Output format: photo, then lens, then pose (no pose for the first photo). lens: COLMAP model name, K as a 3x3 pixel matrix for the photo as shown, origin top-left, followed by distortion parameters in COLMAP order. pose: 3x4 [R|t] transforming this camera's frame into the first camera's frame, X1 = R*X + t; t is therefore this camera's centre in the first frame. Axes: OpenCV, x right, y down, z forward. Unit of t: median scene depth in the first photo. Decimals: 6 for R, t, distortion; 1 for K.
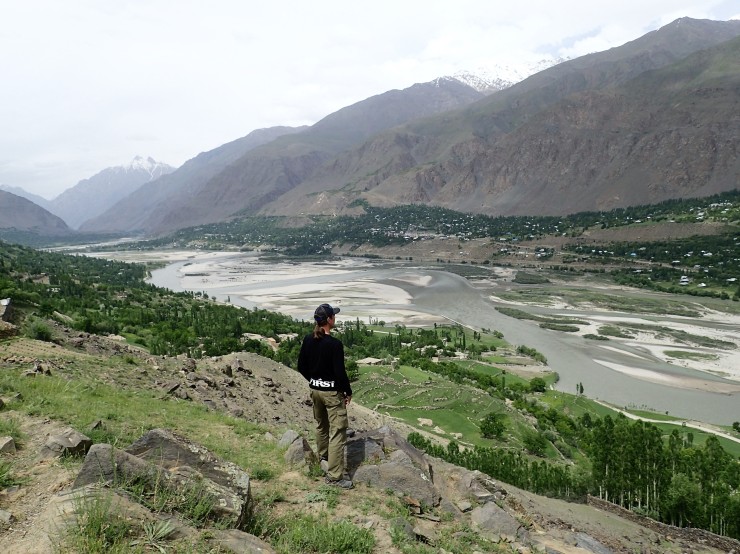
lens RADIAL K [[558.2, 0, 357.1], [0, 558.2, 272.3], [0, 0, 1]] dist [-0.006914, 0.008778]
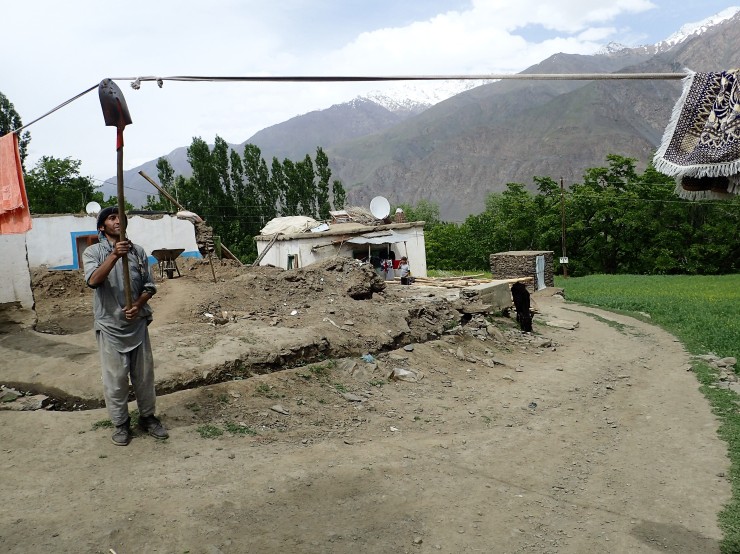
lens RADIAL K [[558.2, 0, 365.4], [0, 558.2, 281.6], [0, 0, 1]] dist [-0.006914, 0.008778]
pose [[0.986106, -0.053857, 0.157147, -0.050168], [0.053923, 0.998538, 0.003850, 0.004597], [-0.157124, 0.004677, 0.987568, -0.163203]]
